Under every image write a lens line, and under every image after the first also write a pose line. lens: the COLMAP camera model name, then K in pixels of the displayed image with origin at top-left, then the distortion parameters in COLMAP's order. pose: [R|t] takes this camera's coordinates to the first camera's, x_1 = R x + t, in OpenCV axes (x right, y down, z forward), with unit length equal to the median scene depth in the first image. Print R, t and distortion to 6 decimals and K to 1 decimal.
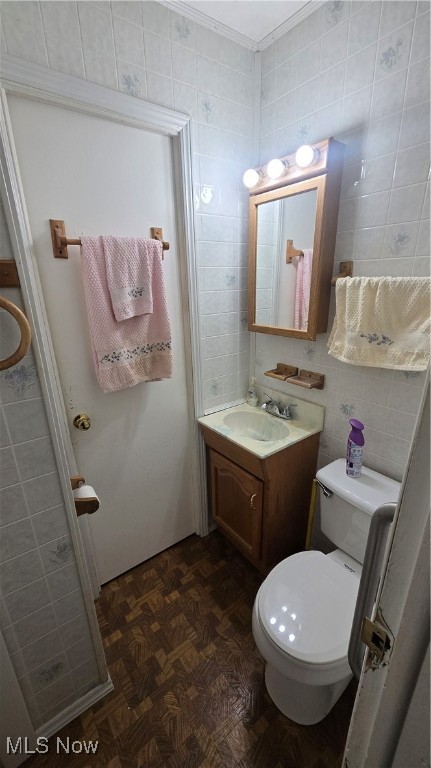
lens RADIAL K [[312.4, 0, 213.0], [0, 312.4, 385.4], [0, 0, 1]] dist [0.000236, 0.001593]
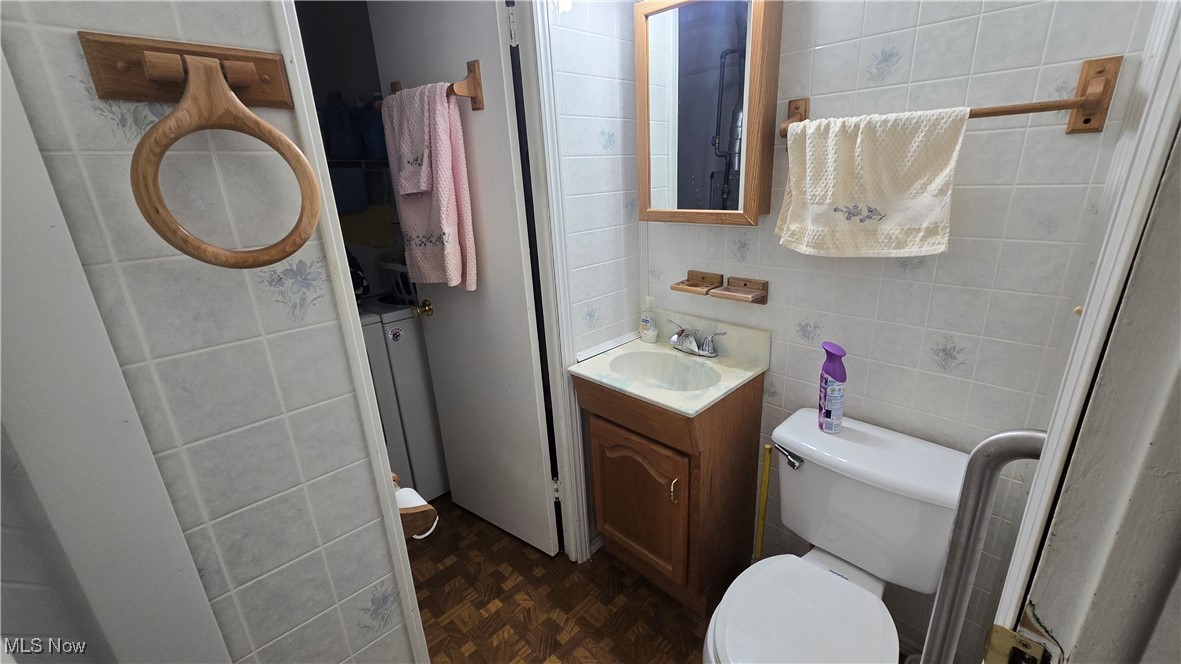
lens RADIAL K [[480.4, 0, 594.7], [0, 480.4, 332.5], [0, 0, 1]] dist [0.000236, 0.001593]
pose [[0.989026, -0.064229, 0.133047, -0.145873], [0.065844, 0.997800, -0.007767, 0.061608], [-0.132256, 0.016442, 0.991079, 0.079357]]
